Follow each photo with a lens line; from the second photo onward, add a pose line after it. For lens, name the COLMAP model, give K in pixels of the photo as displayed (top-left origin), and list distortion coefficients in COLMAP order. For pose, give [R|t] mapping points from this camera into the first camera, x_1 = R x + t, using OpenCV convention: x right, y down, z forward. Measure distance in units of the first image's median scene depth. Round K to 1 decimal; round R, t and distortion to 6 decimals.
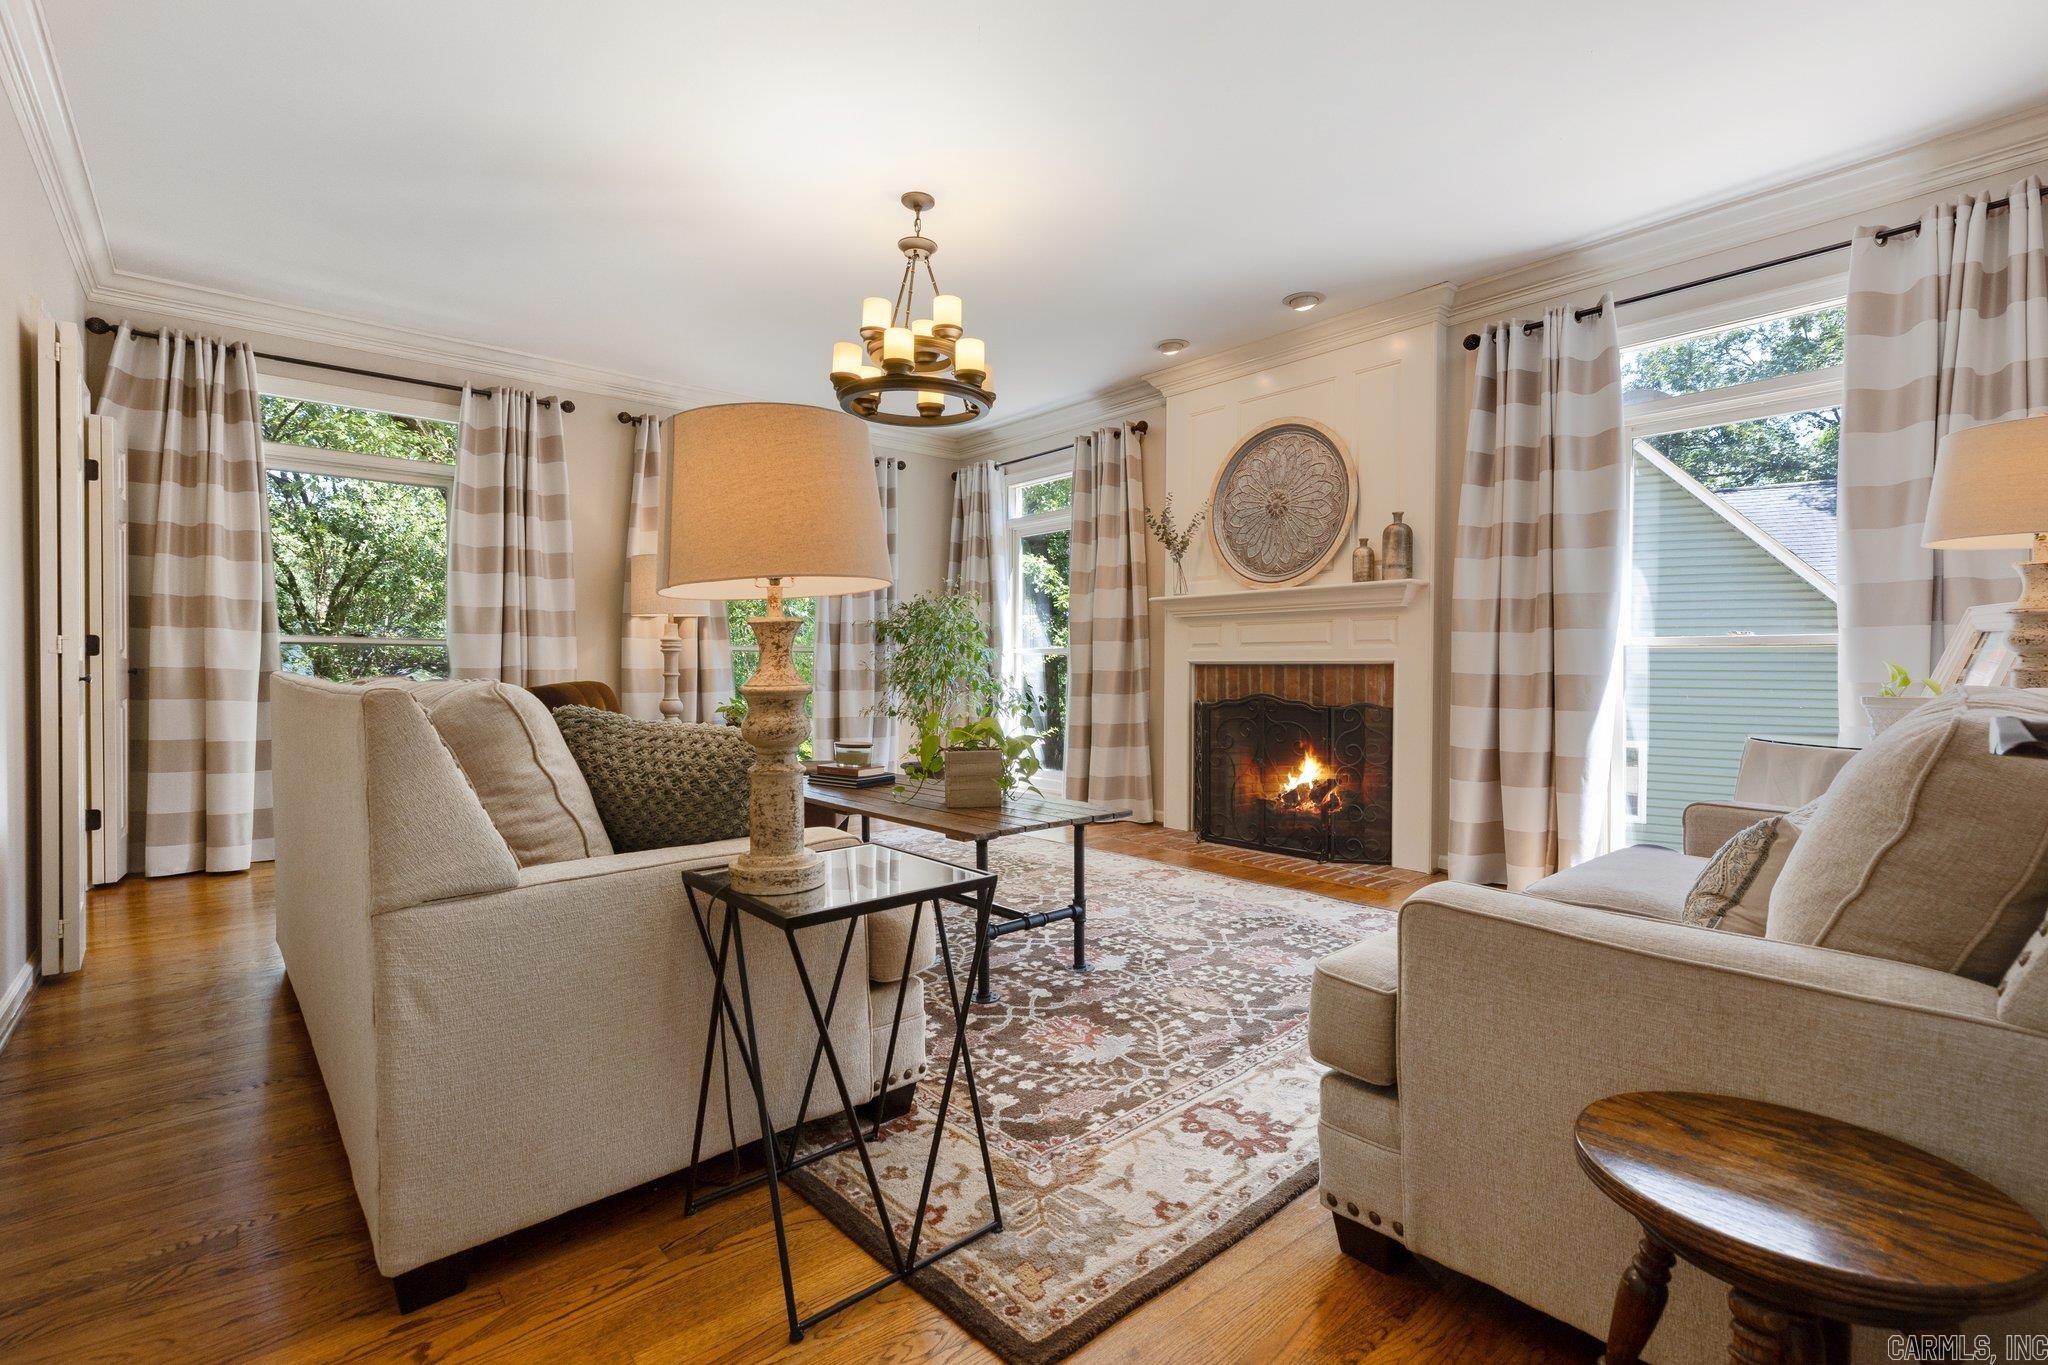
lens RADIAL K [[933.8, 0, 1034.9], [0, 933.8, 659.3], [0, 0, 1]] dist [0.000694, -0.000108]
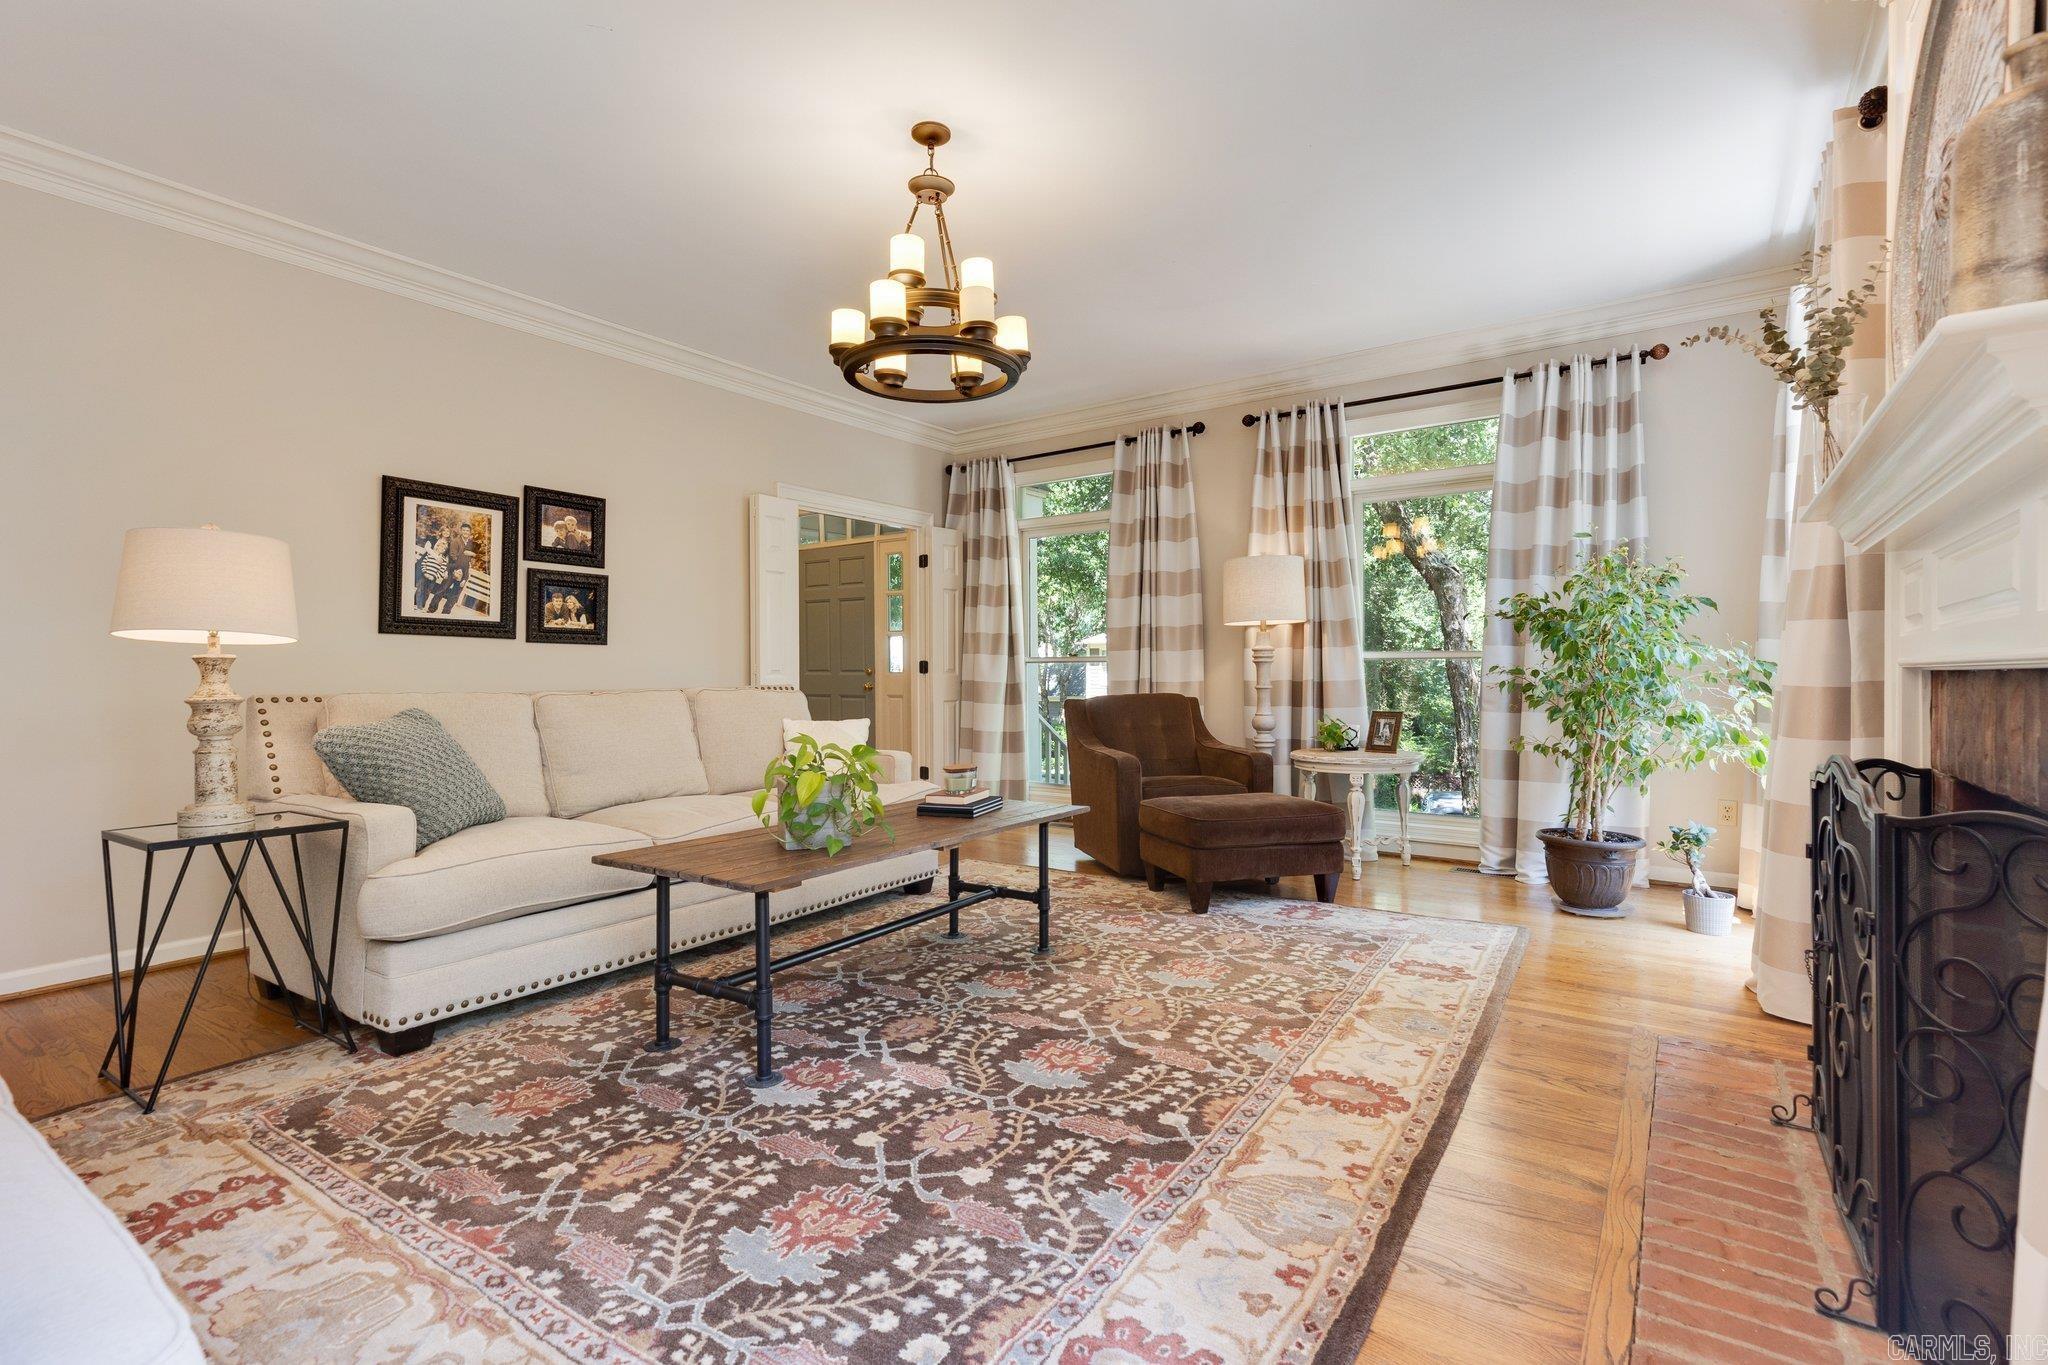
lens RADIAL K [[933.1, 0, 1026.7], [0, 933.1, 679.4], [0, 0, 1]] dist [0.003233, 0.000044]
pose [[0.242950, 0.003541, -0.970032, 0.661431], [0.012745, 0.999895, 0.006842, -0.001384], [0.969955, -0.014026, 0.242879, 0.804037]]
